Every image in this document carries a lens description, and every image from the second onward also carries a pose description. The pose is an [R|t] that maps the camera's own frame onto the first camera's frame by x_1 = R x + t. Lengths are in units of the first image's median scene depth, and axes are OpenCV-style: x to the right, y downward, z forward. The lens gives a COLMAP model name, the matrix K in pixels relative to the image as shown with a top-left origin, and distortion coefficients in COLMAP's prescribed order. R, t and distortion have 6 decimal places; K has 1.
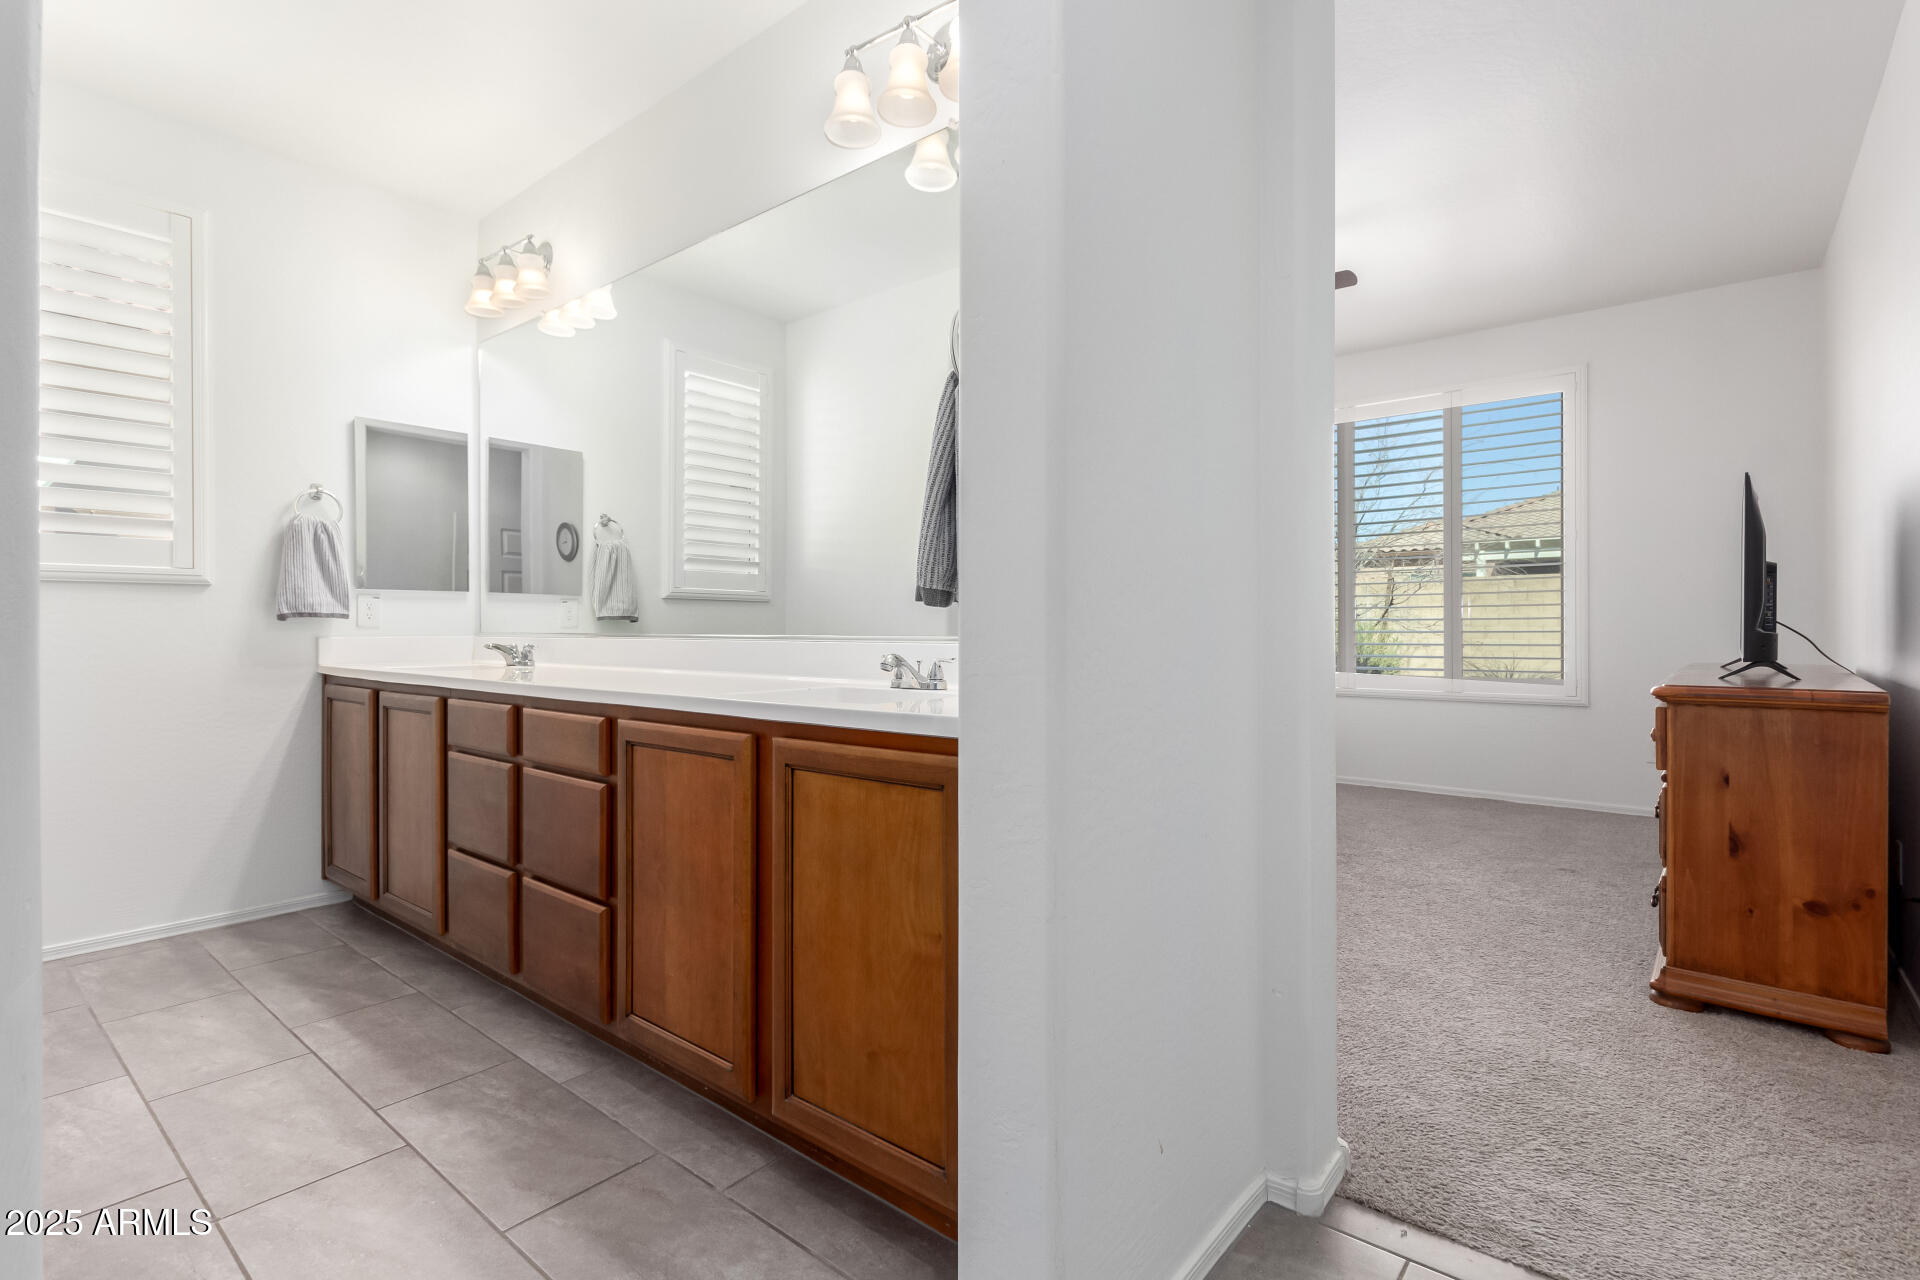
lens RADIAL K [[891.0, 0, 960.0], [0, 891.0, 640.0], [0, 0, 1]] dist [-0.000274, -0.000868]
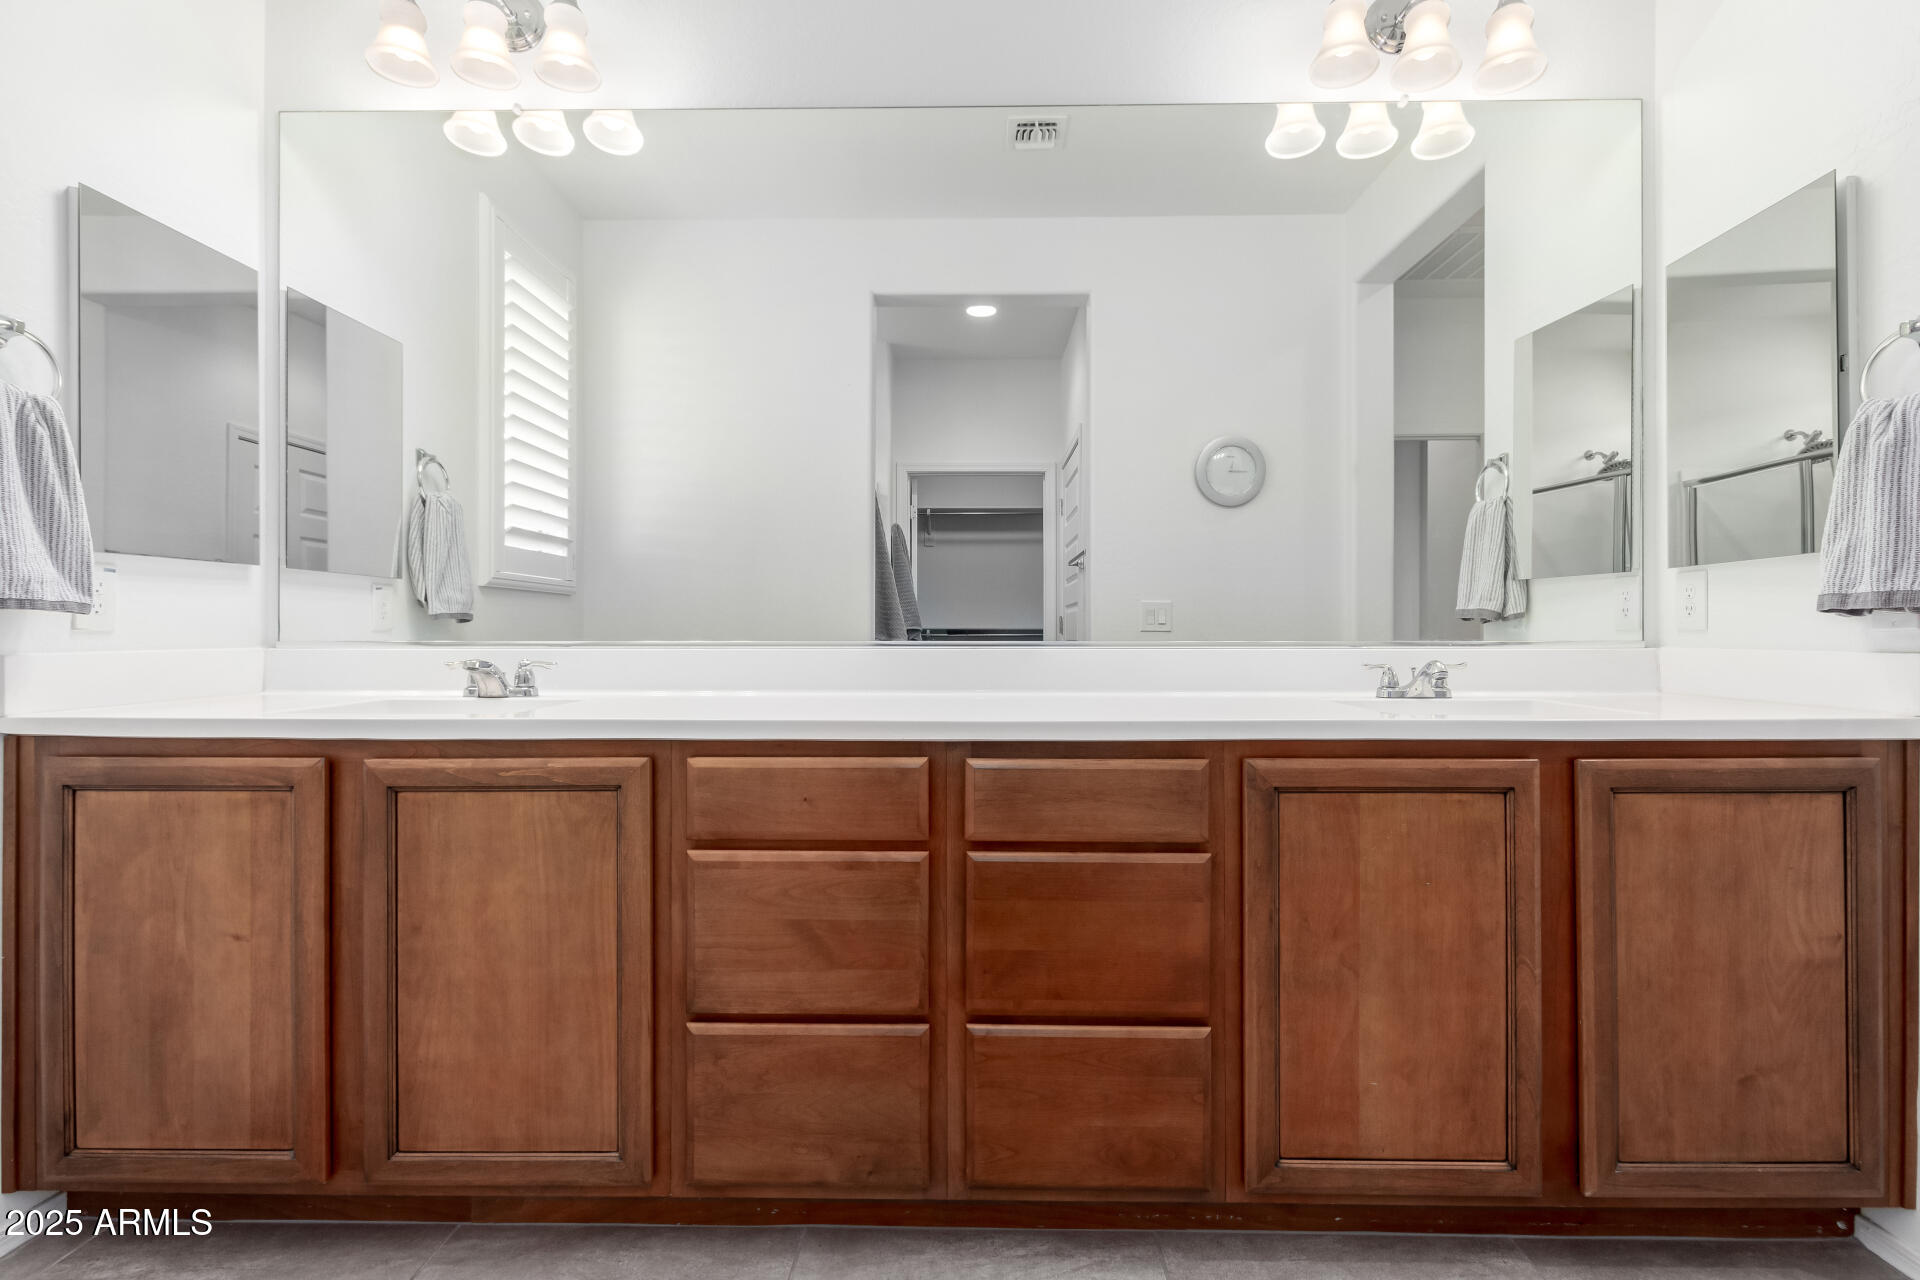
lens RADIAL K [[881.1, 0, 960.0], [0, 881.1, 640.0], [0, 0, 1]] dist [-0.000135, -0.000333]
pose [[0.786958, -0.007915, 0.616955, -1.030913], [0.008677, 0.999961, 0.001761, -0.011522], [-0.616945, 0.003968, 0.786996, 0.596686]]
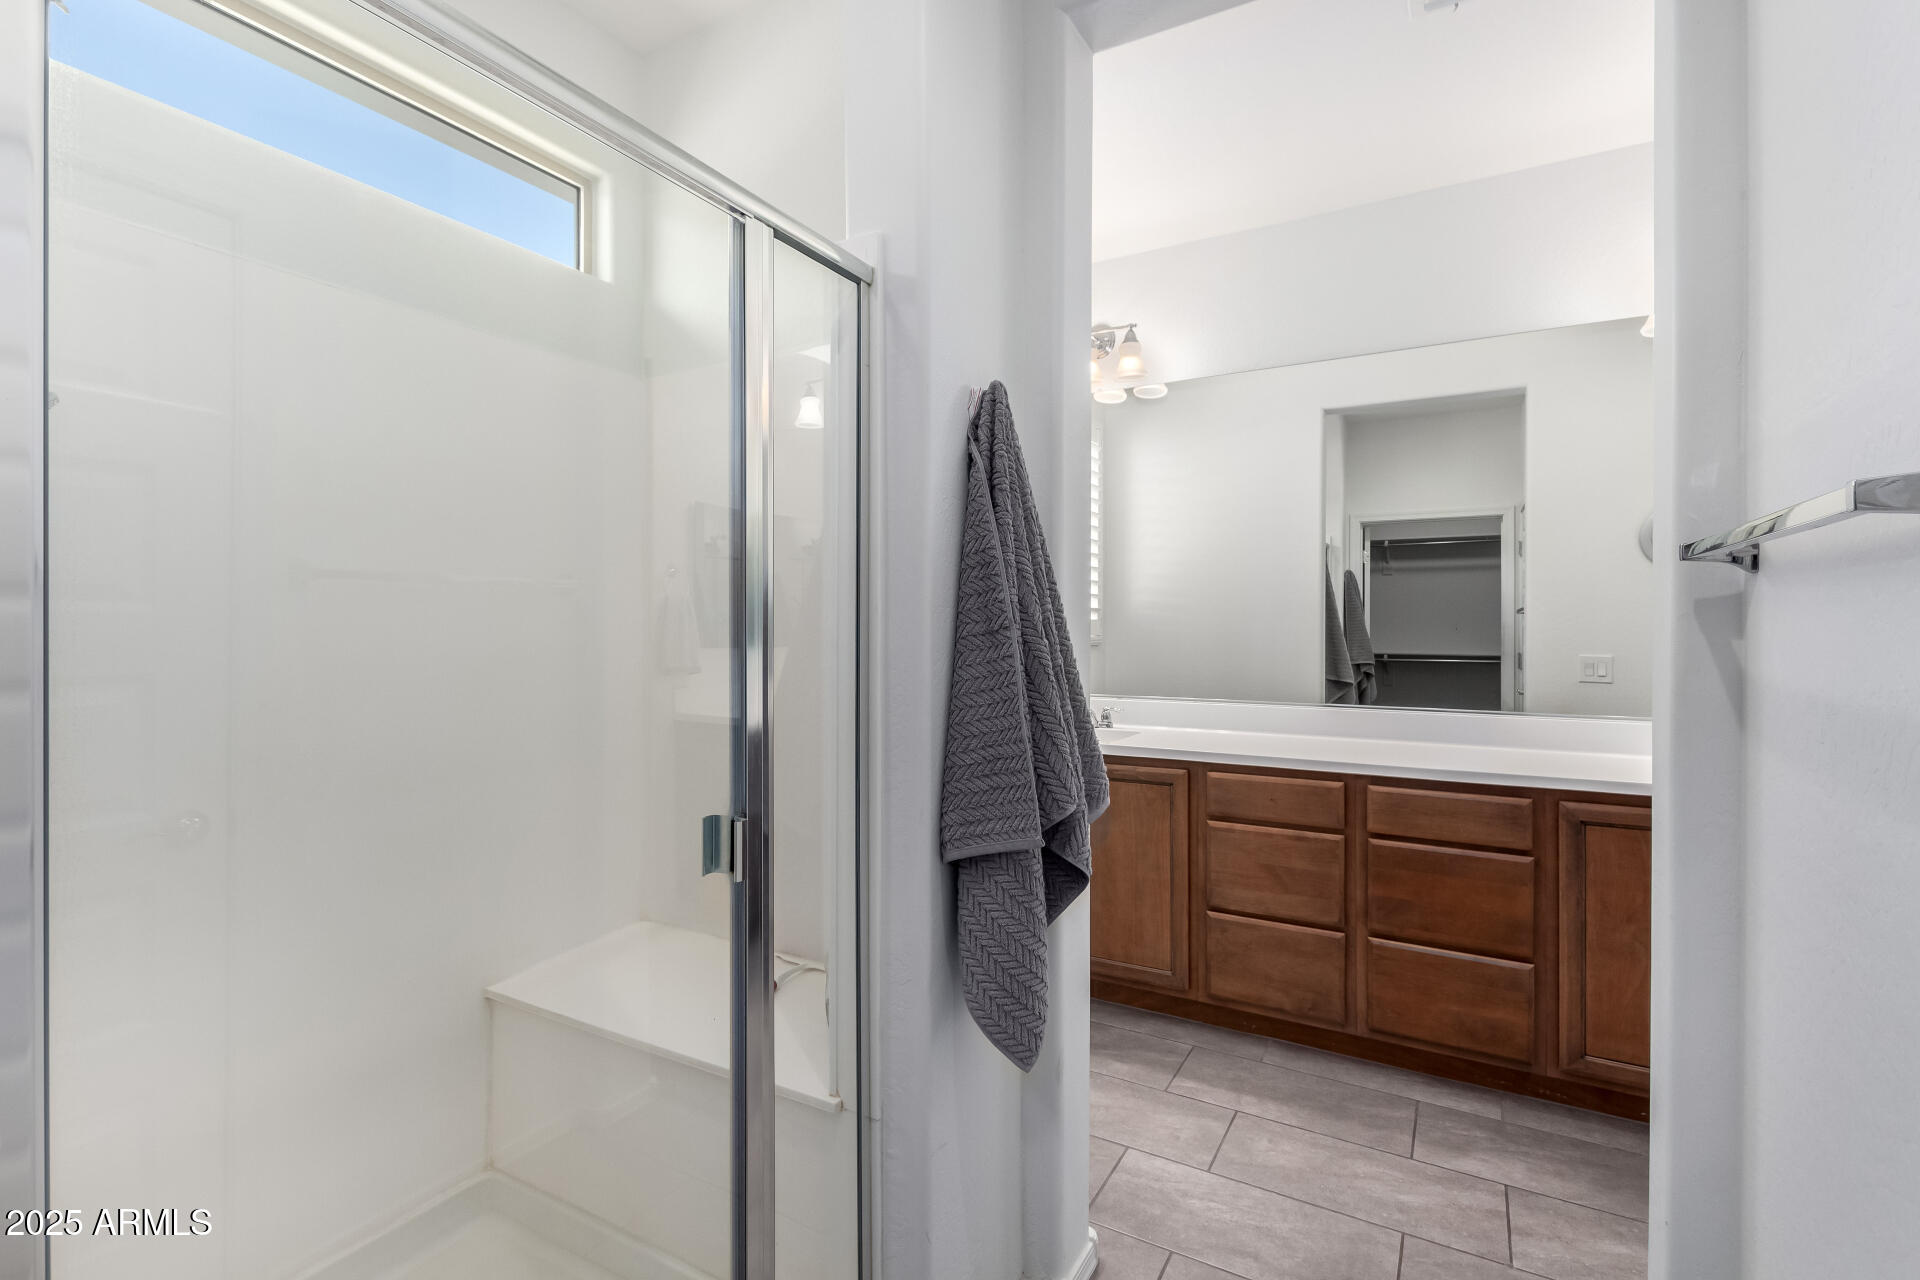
lens RADIAL K [[894.6, 0, 961.7], [0, 894.6, 628.0], [0, 0, 1]] dist [0.024718, 0.000075]
pose [[0.985699, -0.000923, 0.168512, -1.392278], [0.002322, 0.999964, -0.008104, -0.135435], [-0.168499, 0.008380, 0.985666, -0.045350]]
